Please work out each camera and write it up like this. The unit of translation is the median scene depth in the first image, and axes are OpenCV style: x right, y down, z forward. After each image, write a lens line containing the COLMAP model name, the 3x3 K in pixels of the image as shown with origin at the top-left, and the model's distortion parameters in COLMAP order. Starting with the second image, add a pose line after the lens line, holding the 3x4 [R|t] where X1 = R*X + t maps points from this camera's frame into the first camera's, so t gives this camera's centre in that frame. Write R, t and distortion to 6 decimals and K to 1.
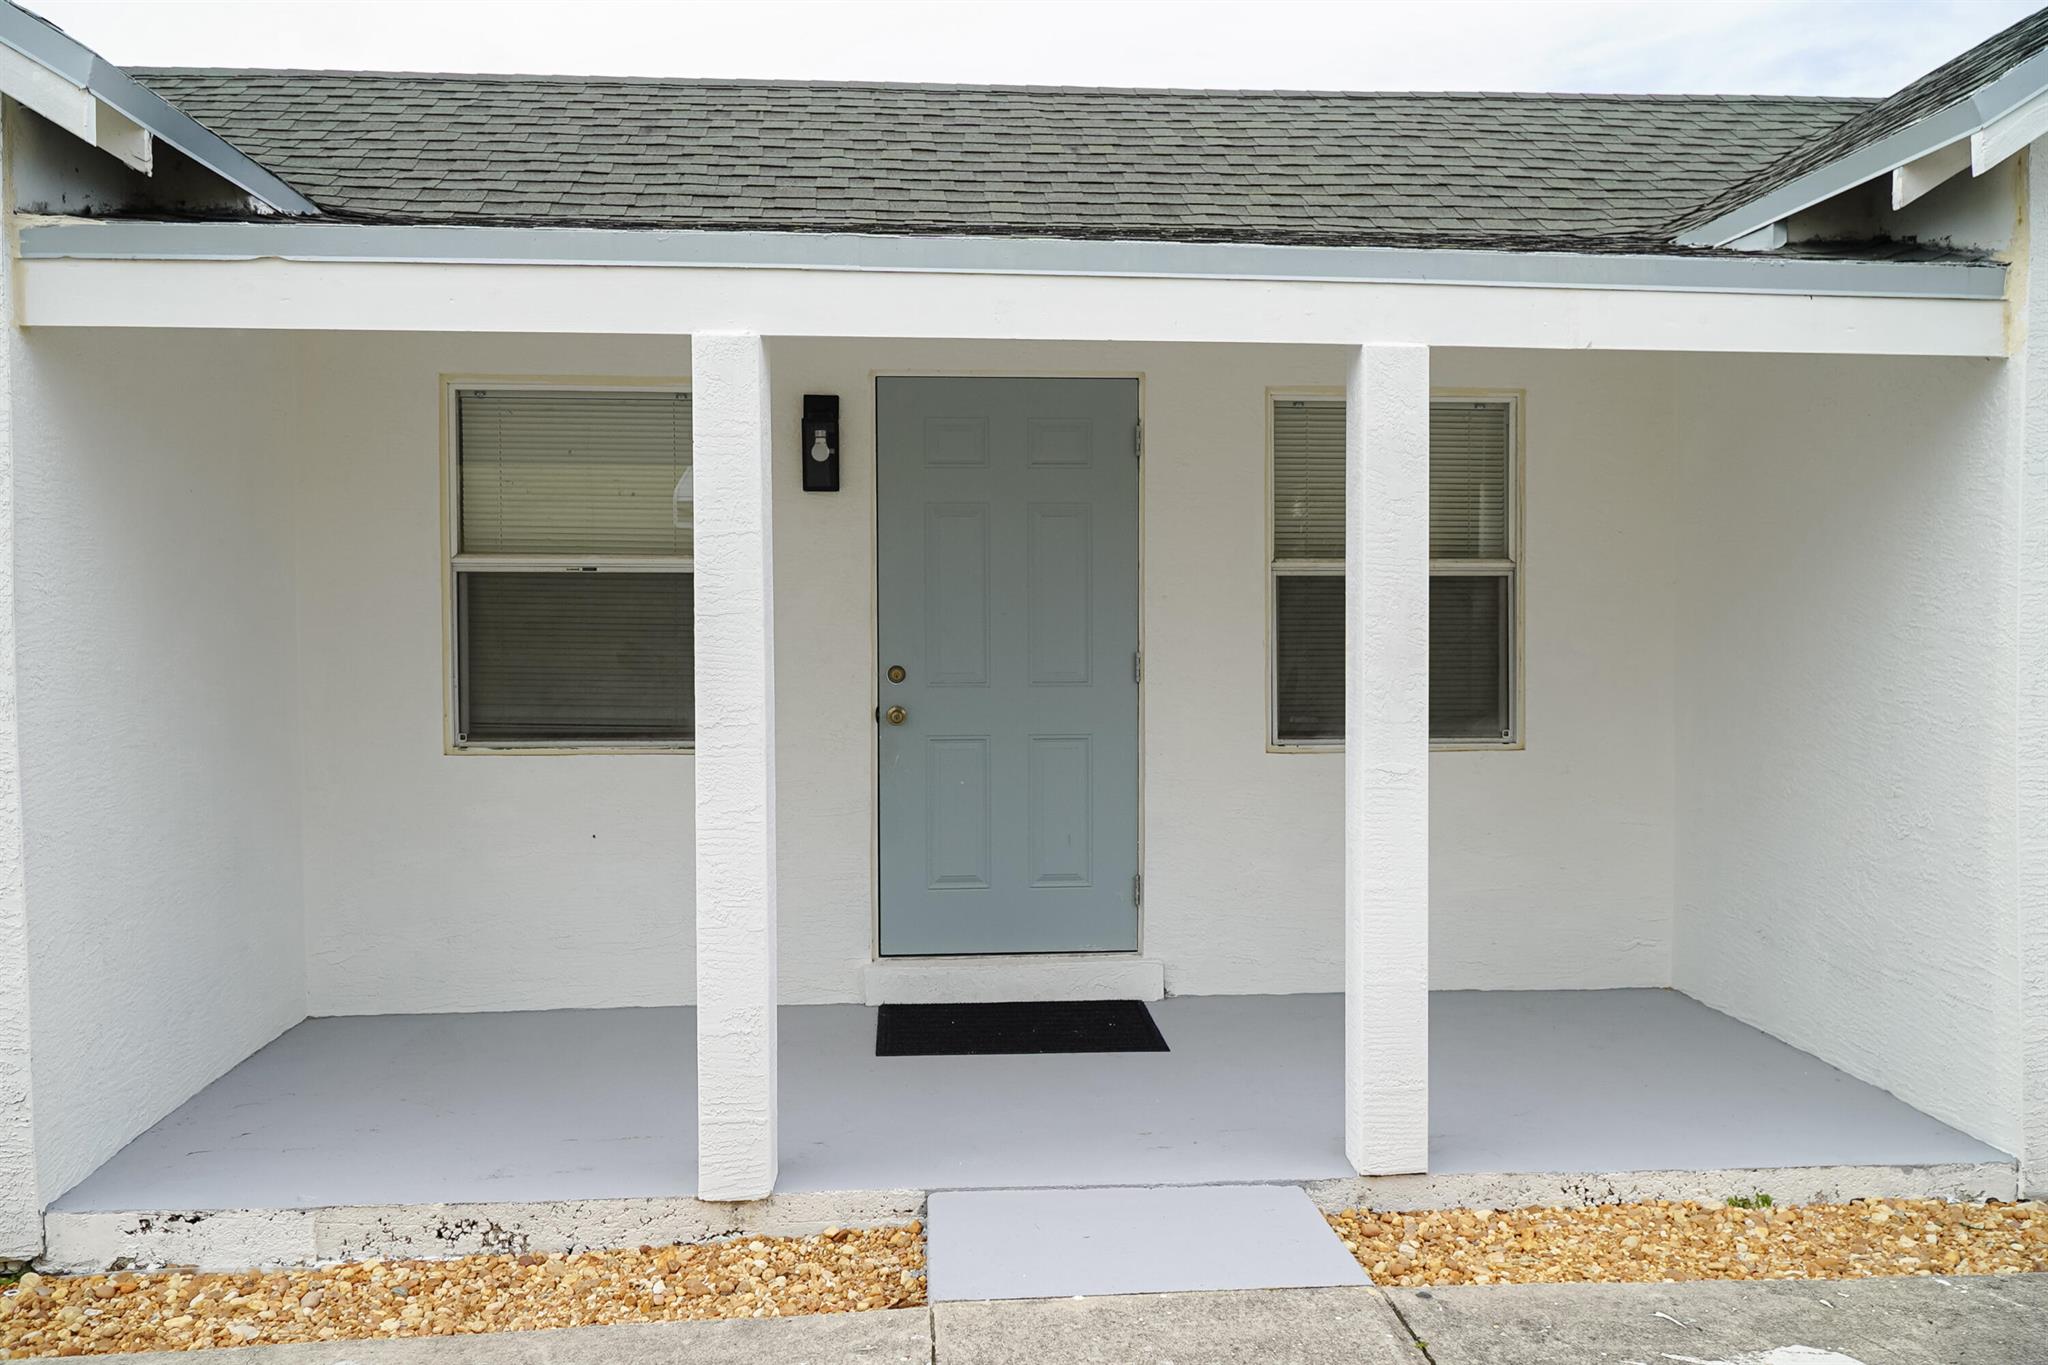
lens RADIAL K [[1689.7, 0, 1024.0], [0, 1689.7, 682.5], [0, 0, 1]] dist [0.000563, -0.005513]
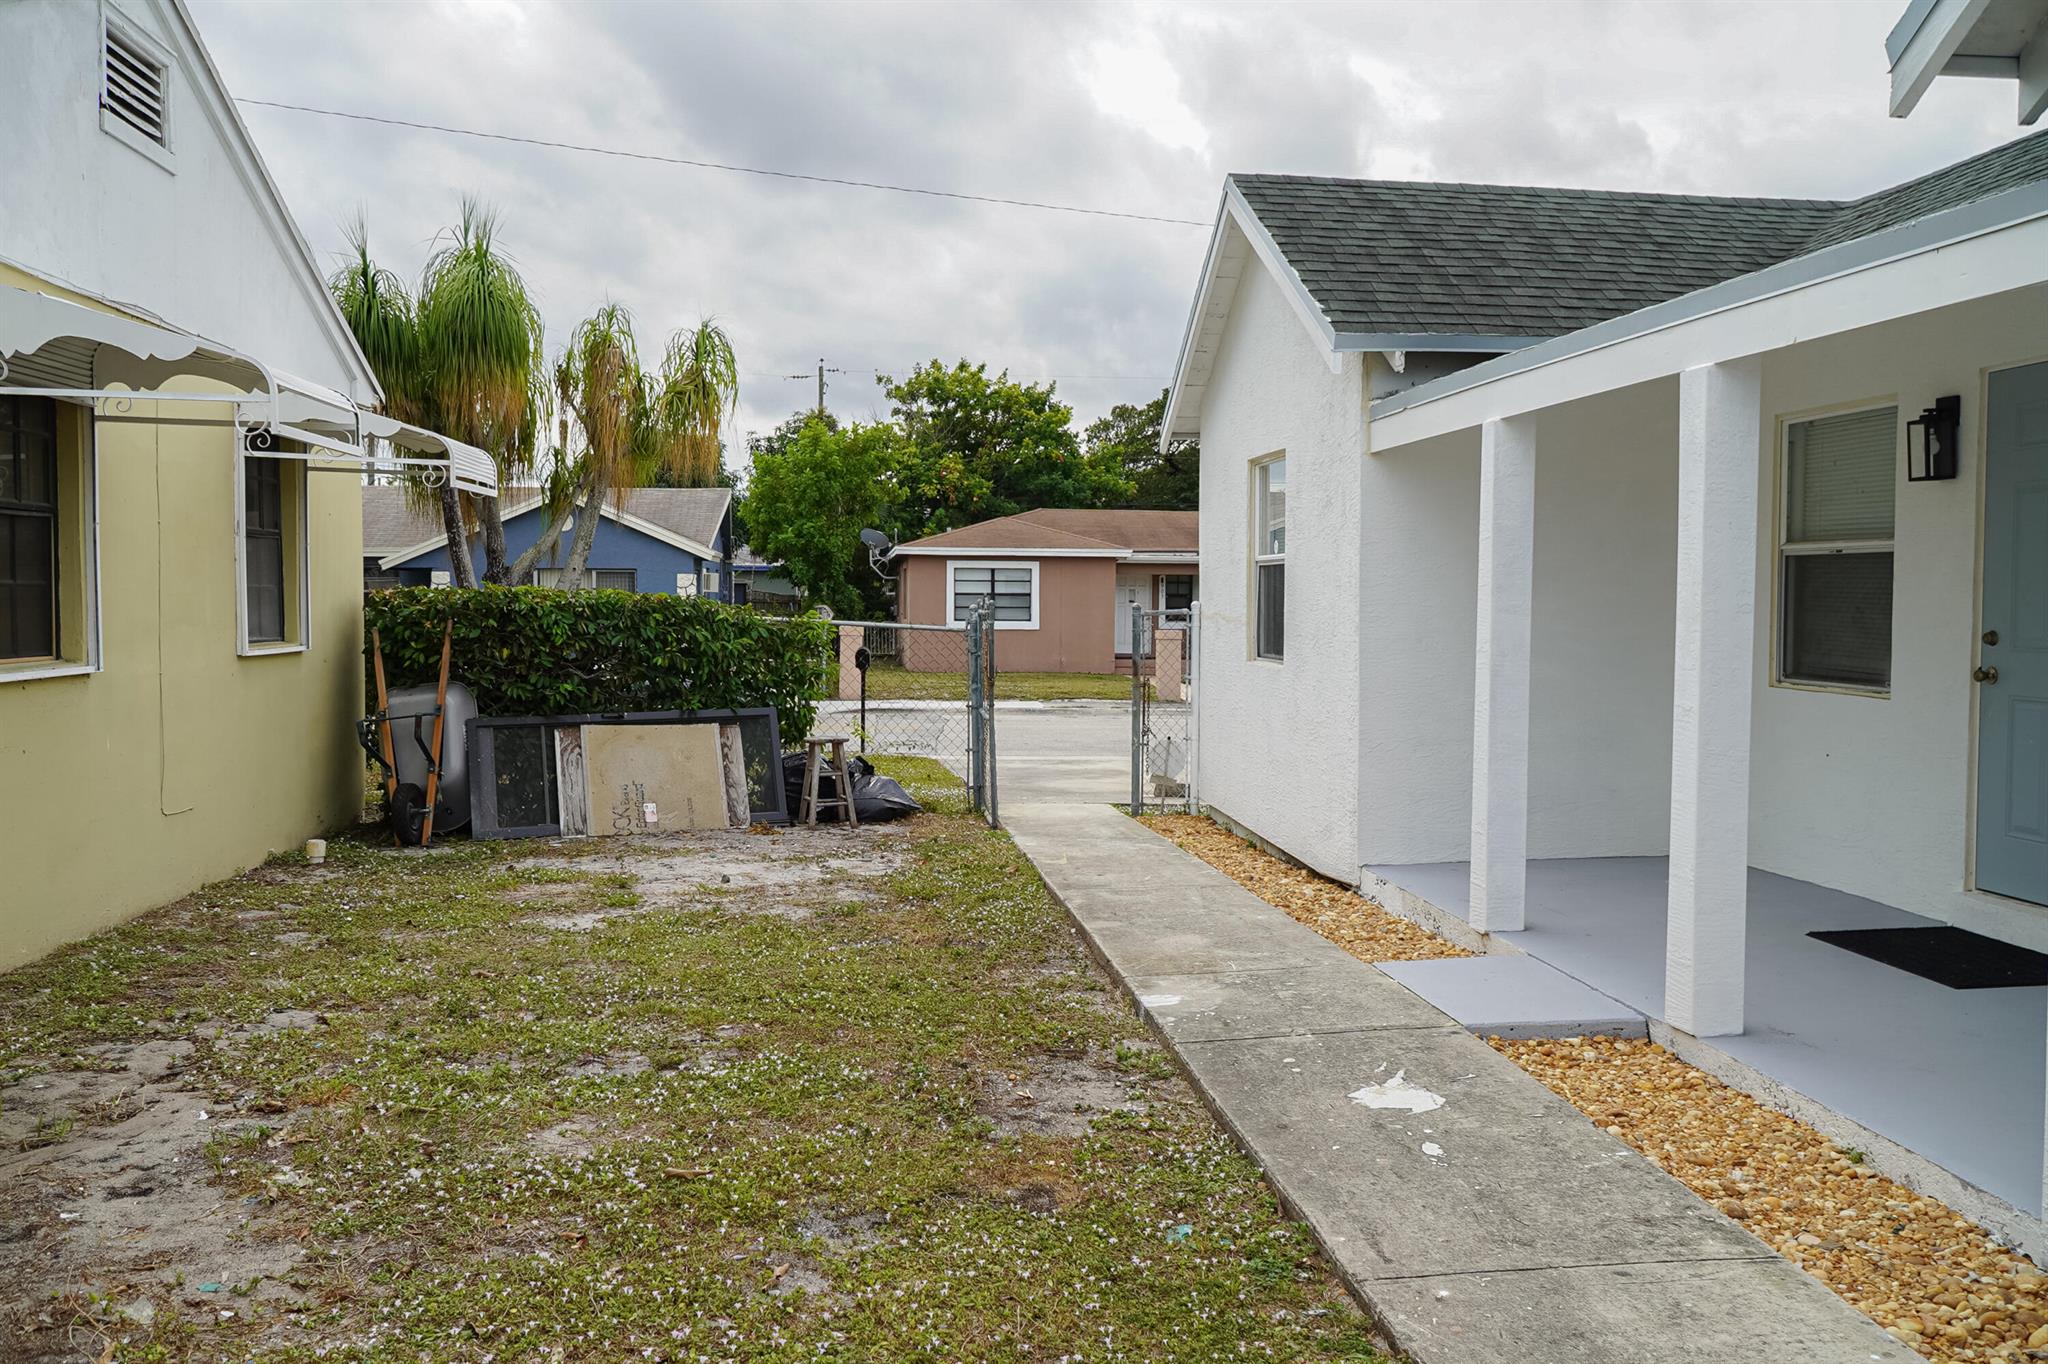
lens RADIAL K [[1689.7, 0, 1024.0], [0, 1689.7, 682.0], [0, 0, 1]] dist [0.000563, -0.005513]
pose [[0.031370, 0.050744, -0.998219, 1.038691], [-0.039431, 0.997996, 0.049494, -0.006166], [0.998730, 0.037808, 0.033308, 0.333146]]
